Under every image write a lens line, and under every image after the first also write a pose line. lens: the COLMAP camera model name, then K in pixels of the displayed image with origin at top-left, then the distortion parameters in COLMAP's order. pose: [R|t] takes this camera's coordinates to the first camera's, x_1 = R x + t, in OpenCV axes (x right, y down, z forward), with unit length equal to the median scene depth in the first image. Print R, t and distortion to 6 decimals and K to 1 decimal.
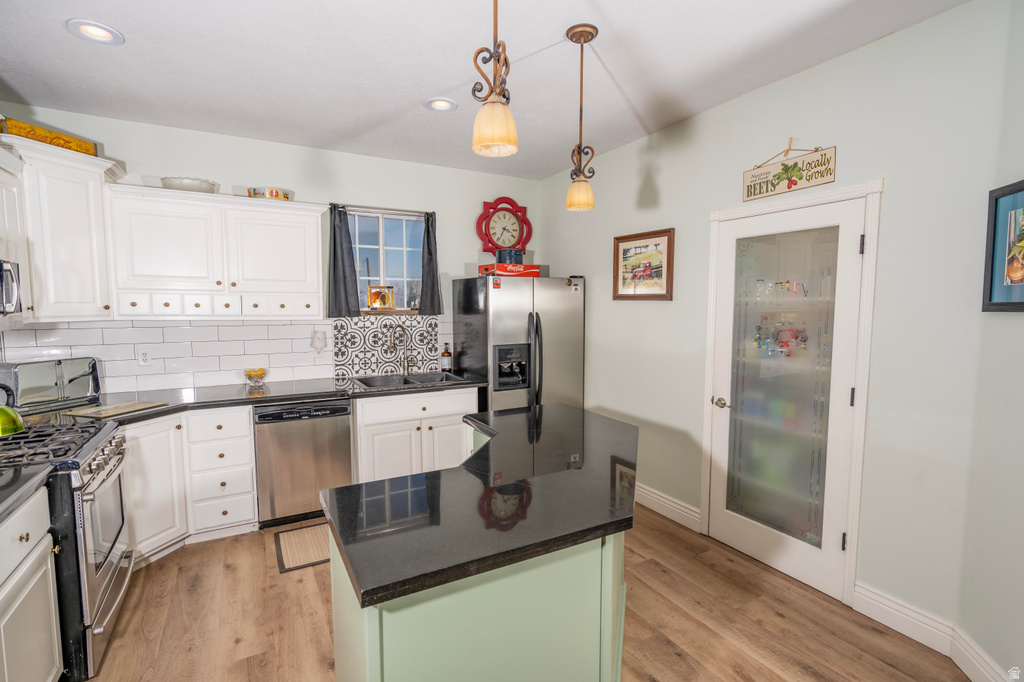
lens RADIAL K [[494.9, 0, 510.9], [0, 494.9, 354.7], [0, 0, 1]] dist [0.012698, 0.000353]
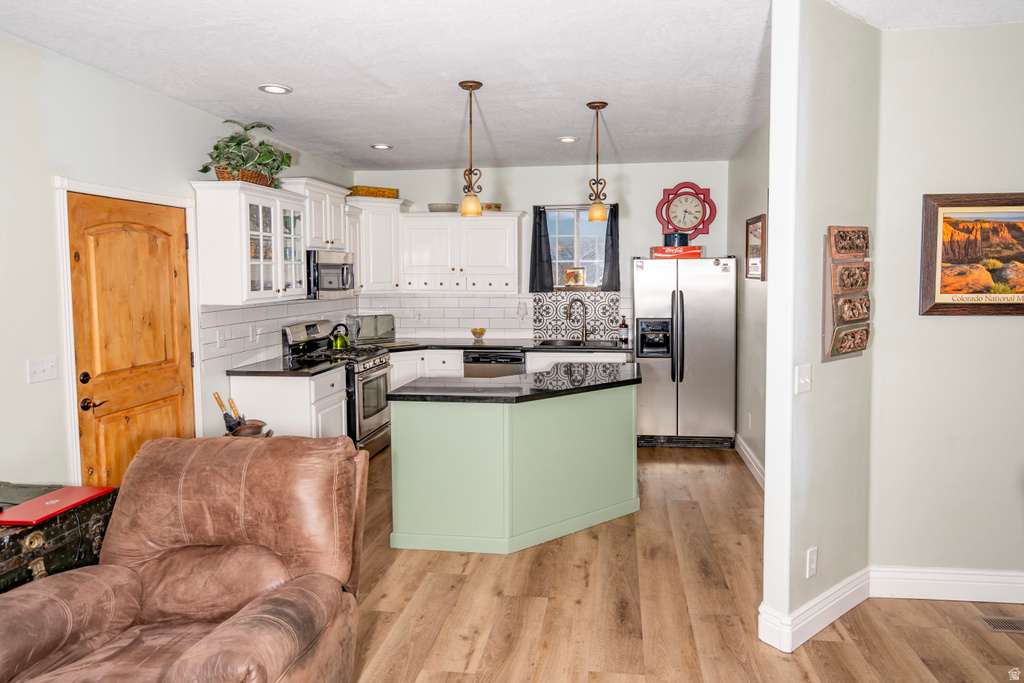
lens RADIAL K [[619.8, 0, 512.0], [0, 619.8, 341.5], [0, 0, 1]] dist [-0.000404, 0.000205]
pose [[0.791254, 0.061323, -0.608405, 0.584581], [-0.056240, 0.998040, 0.027453, 0.011324], [0.608895, 0.012494, 0.793152, -0.320296]]
